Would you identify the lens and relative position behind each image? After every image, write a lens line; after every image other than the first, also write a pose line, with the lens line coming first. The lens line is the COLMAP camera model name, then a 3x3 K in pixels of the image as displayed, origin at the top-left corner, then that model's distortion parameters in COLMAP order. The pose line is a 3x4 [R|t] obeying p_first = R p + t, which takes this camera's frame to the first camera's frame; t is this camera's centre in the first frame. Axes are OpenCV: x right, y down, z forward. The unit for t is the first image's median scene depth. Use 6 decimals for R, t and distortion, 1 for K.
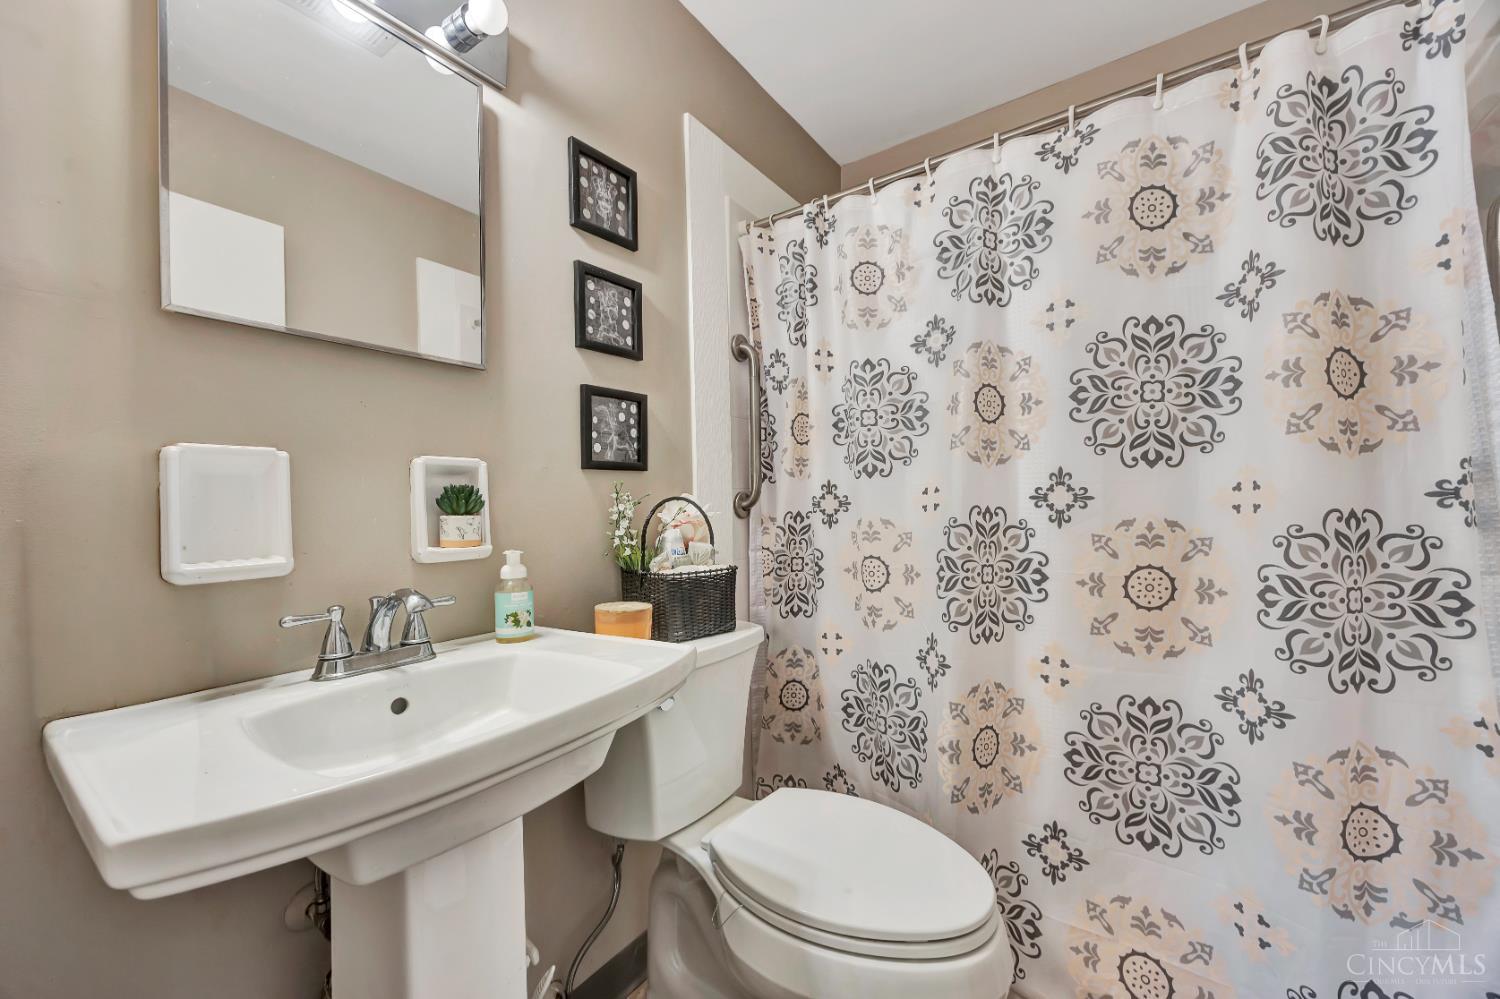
lens RADIAL K [[584.2, 0, 747.9], [0, 584.2, 501.2], [0, 0, 1]] dist [0.004149, -0.000026]
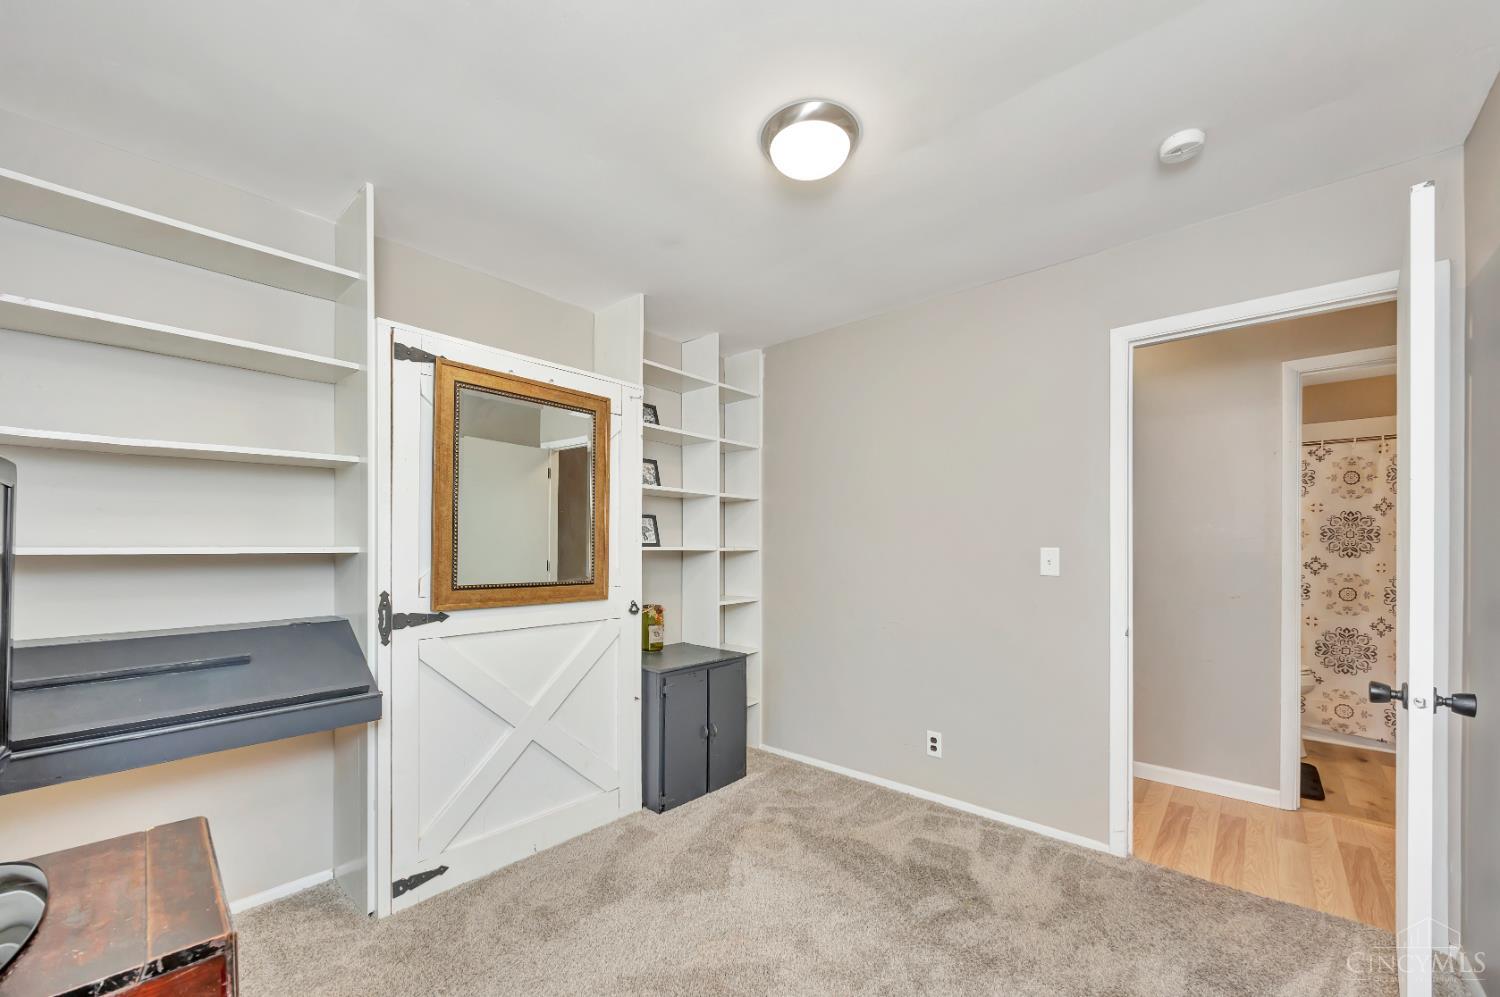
lens RADIAL K [[584.2, 0, 771.3], [0, 584.2, 547.0], [0, 0, 1]] dist [0.004149, -0.000026]
pose [[0.995957, 0.020930, -0.087355, -2.244138], [-0.020613, 0.999777, 0.004521, -0.065776], [0.087430, -0.002702, 0.996167, -2.548811]]
